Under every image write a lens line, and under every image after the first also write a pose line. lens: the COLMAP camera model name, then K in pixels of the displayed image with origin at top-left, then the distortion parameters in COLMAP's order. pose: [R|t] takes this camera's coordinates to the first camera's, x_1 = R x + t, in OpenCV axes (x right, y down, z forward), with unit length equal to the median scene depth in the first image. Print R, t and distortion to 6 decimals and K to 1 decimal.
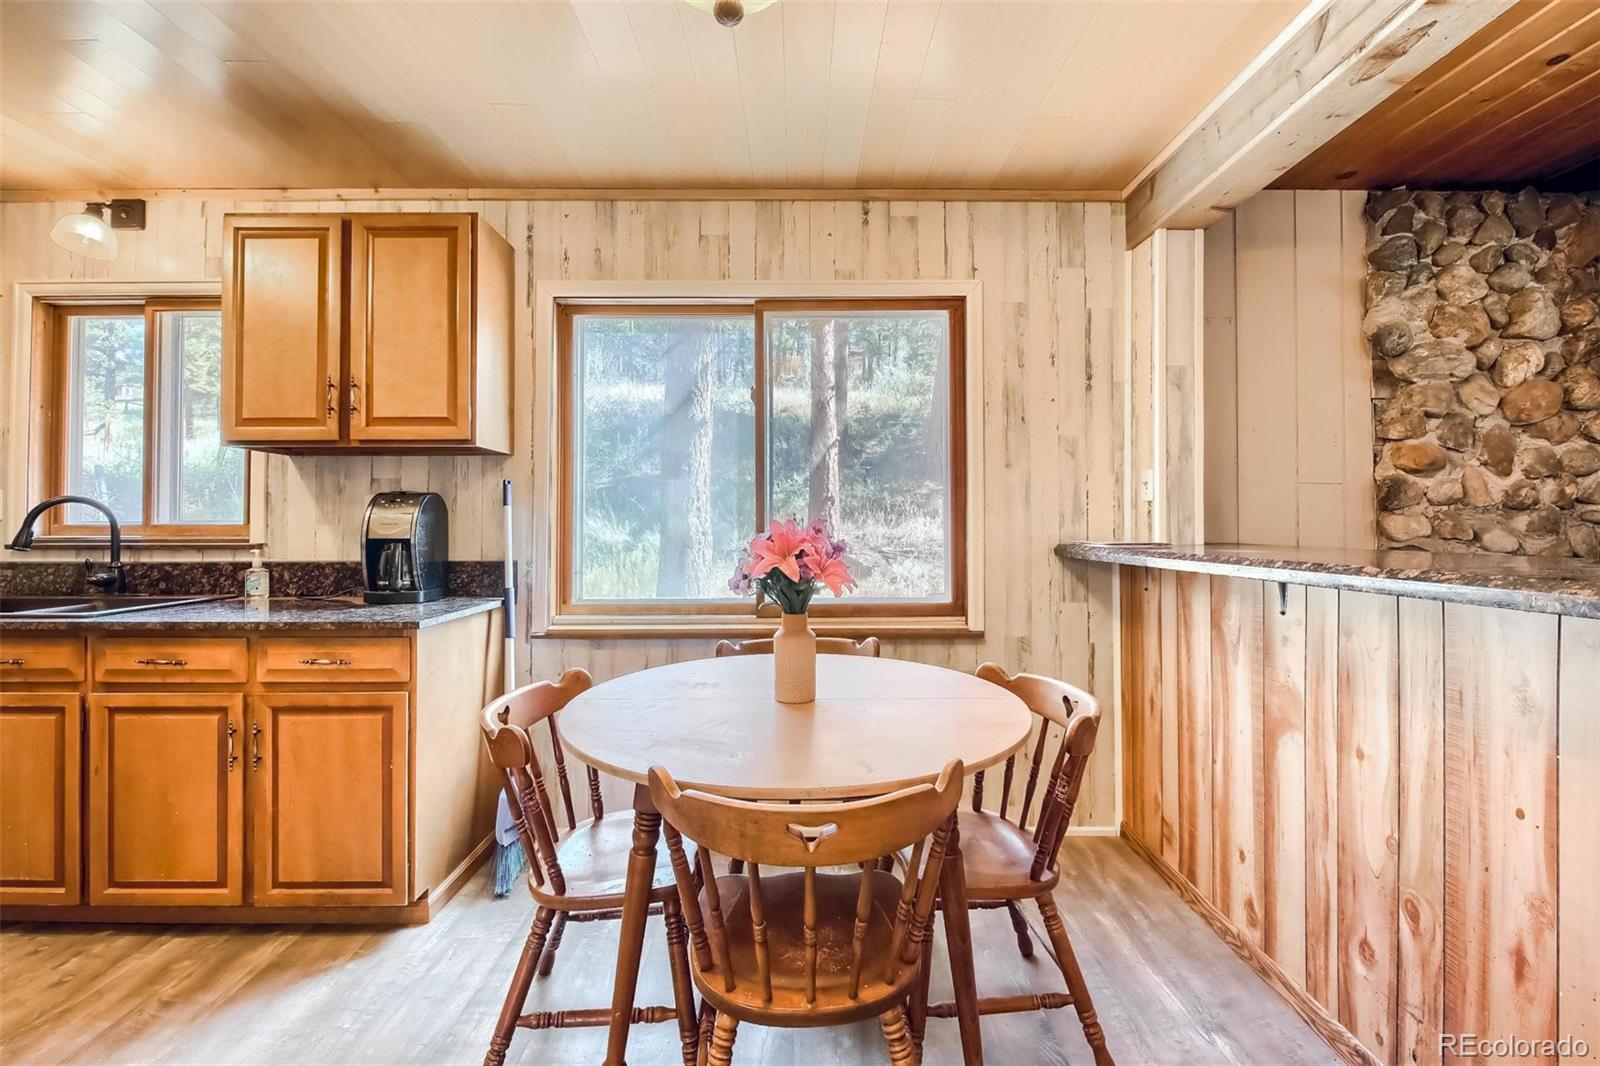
lens RADIAL K [[687.2, 0, 797.8], [0, 687.2, 516.8], [0, 0, 1]] dist [0.003041, -0.005372]
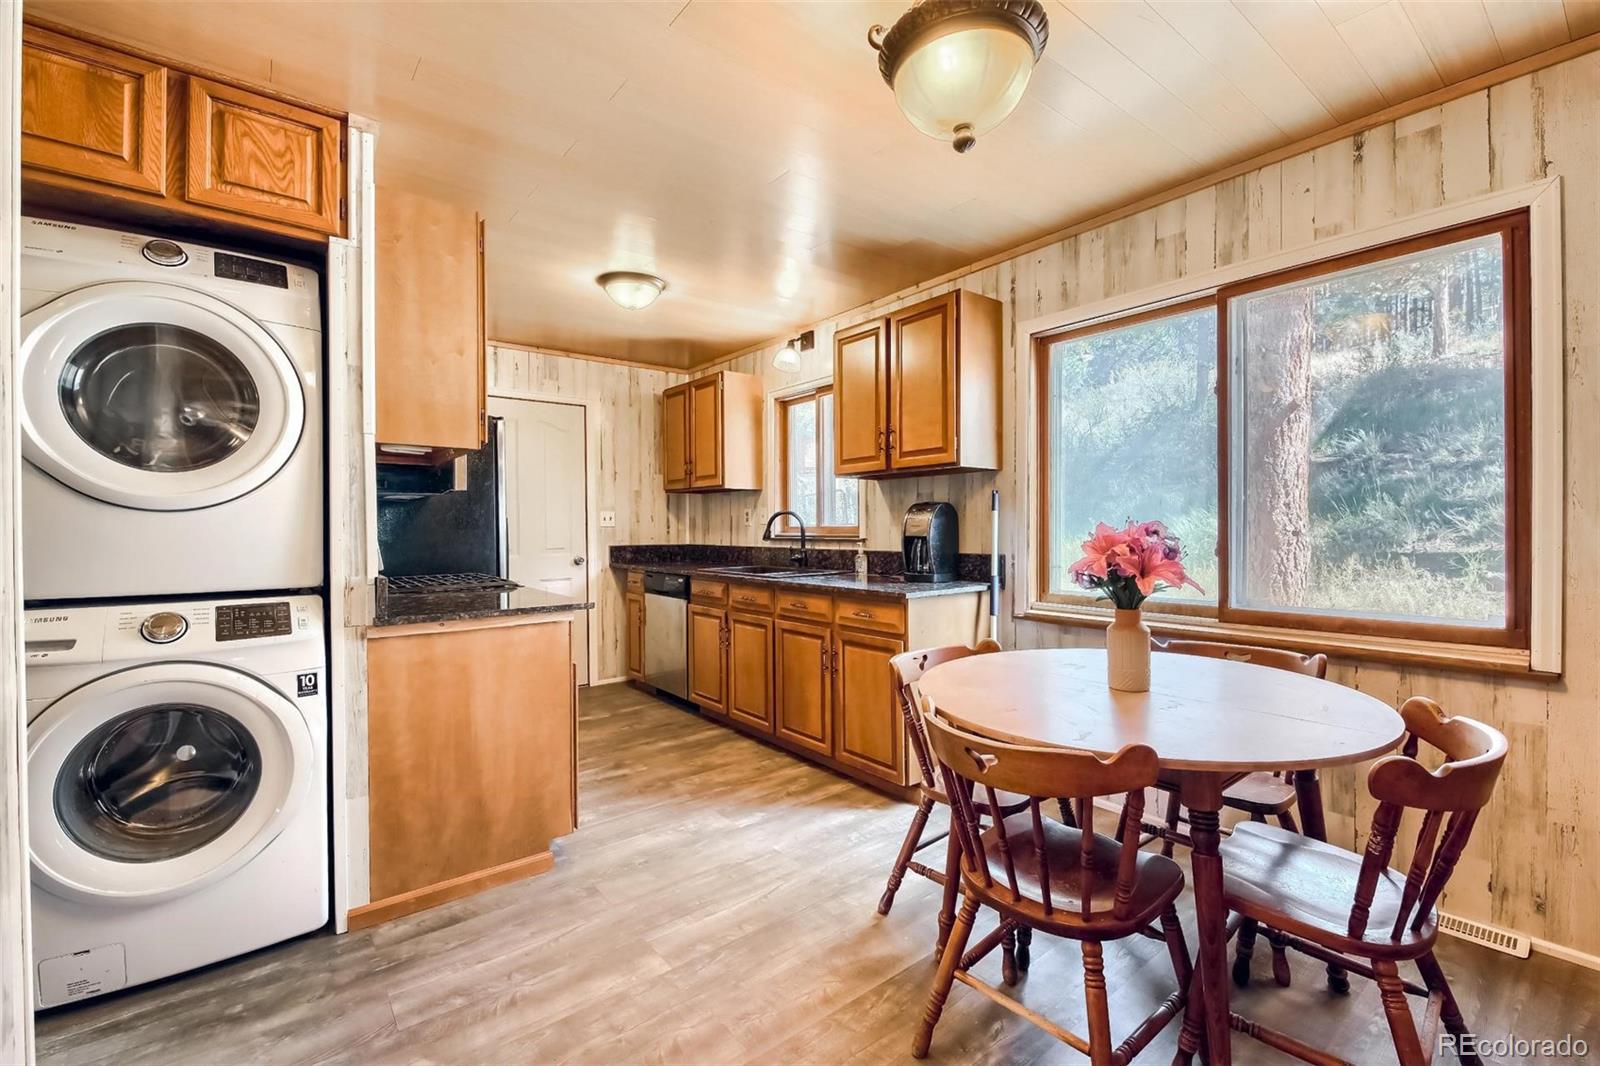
lens RADIAL K [[687.2, 0, 814.5], [0, 687.2, 527.5], [0, 0, 1]] dist [0.003041, -0.005372]
pose [[0.621171, -0.001026, -0.783675, 0.355035], [0.015777, 0.999813, 0.011196, -0.004530], [0.783516, -0.019319, 0.621071, -0.038112]]
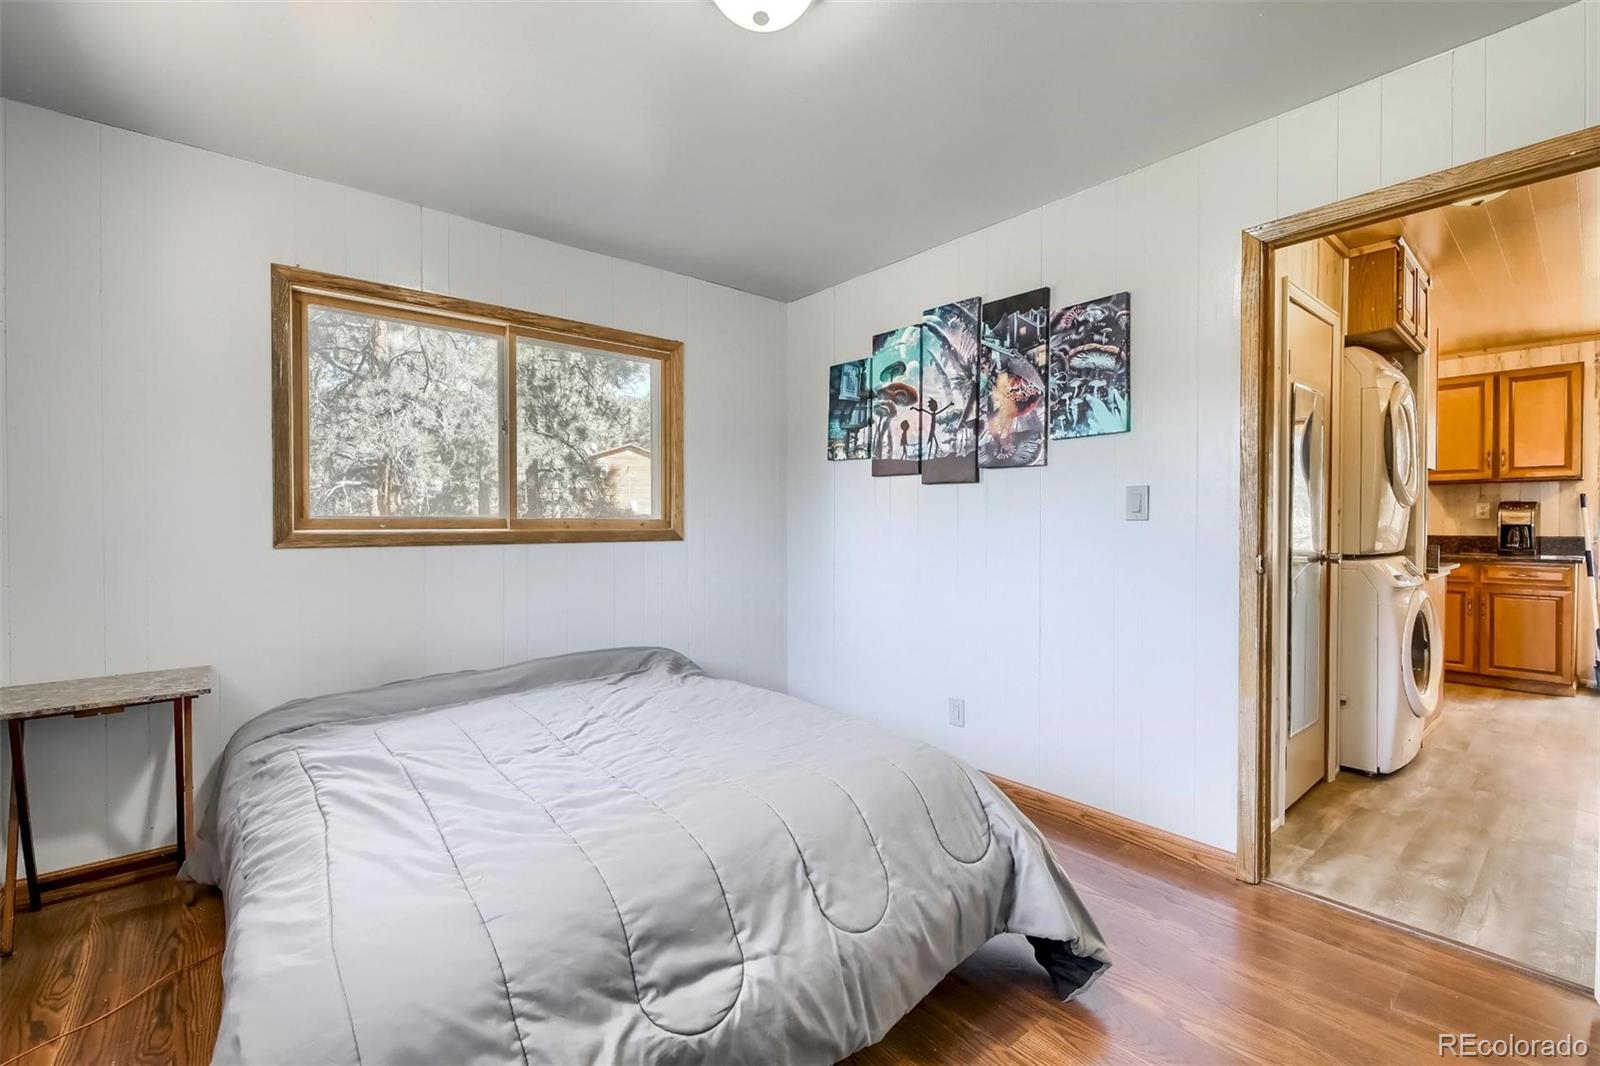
lens RADIAL K [[687.2, 0, 815.8], [0, 687.2, 532.2], [0, 0, 1]] dist [0.003041, -0.005372]
pose [[0.652220, 0.010814, -0.757953, -0.374448], [0.014808, 0.999526, 0.027003, -0.029648], [0.757885, -0.028836, 0.651750, -1.814906]]
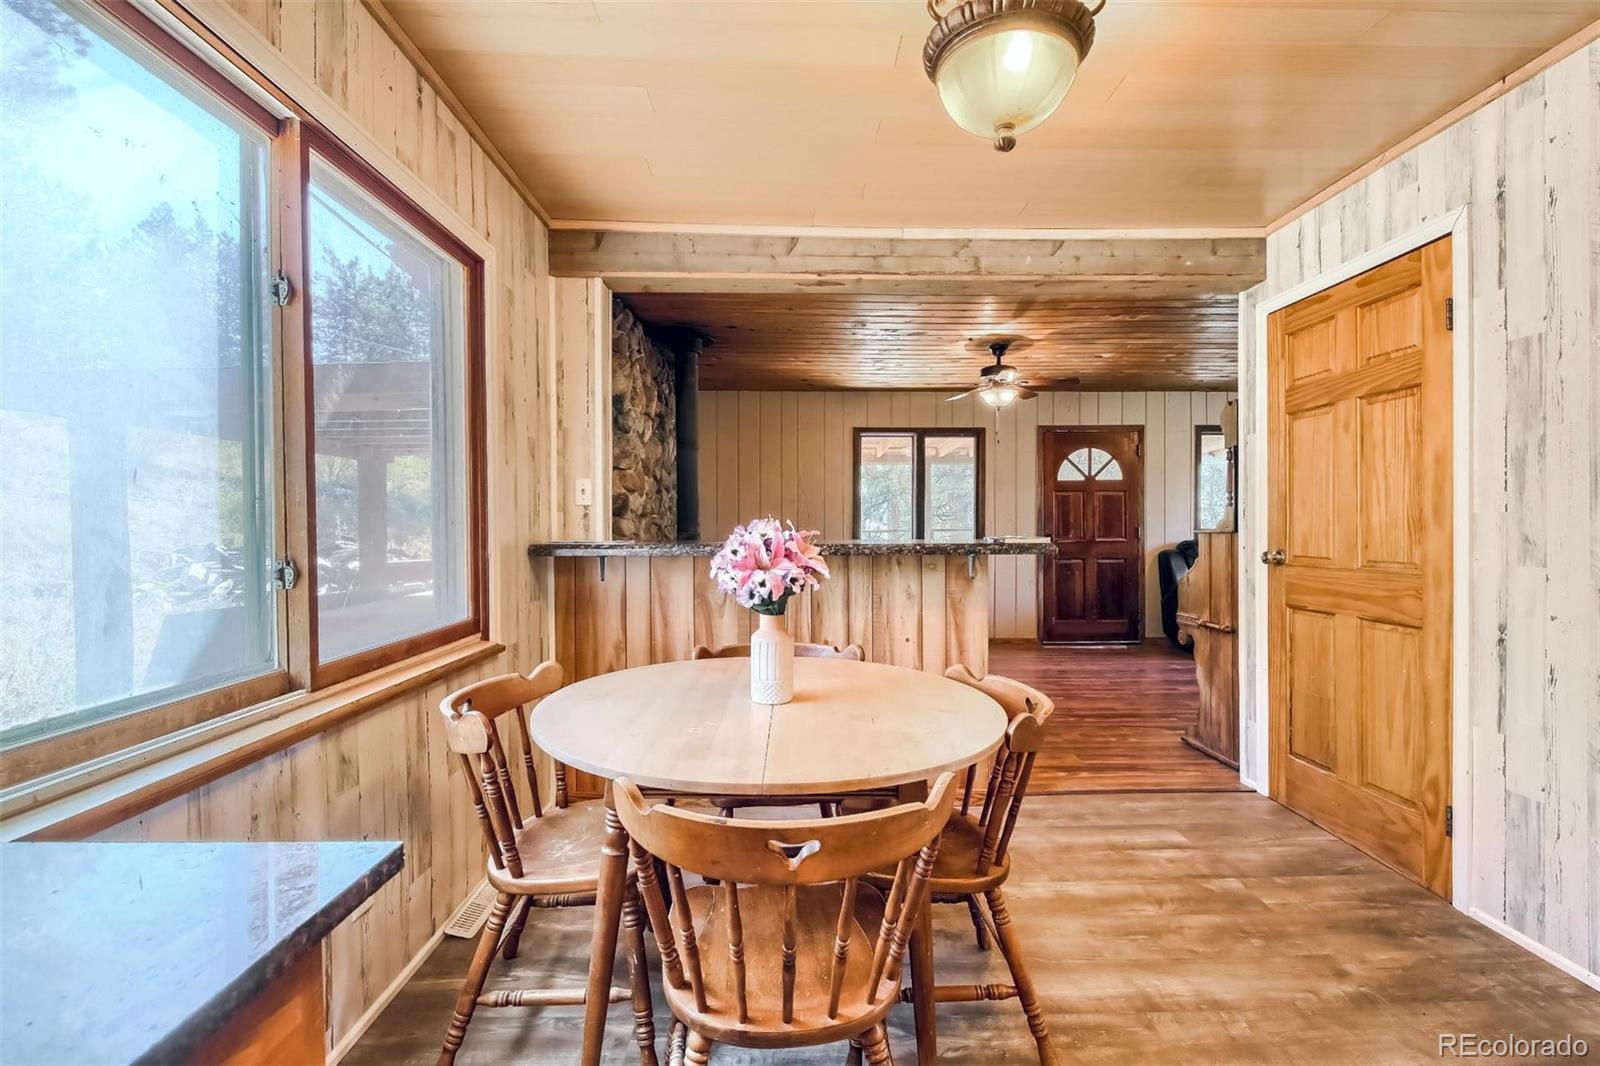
lens RADIAL K [[687.2, 0, 796.1], [0, 687.2, 527.3], [0, 0, 1]] dist [0.003041, -0.005372]
pose [[-0.006720, -0.006388, 0.999957, -0.652106], [-0.007850, 0.999949, 0.006335, 0.004219], [-0.999947, -0.007807, -0.006769, 0.639516]]
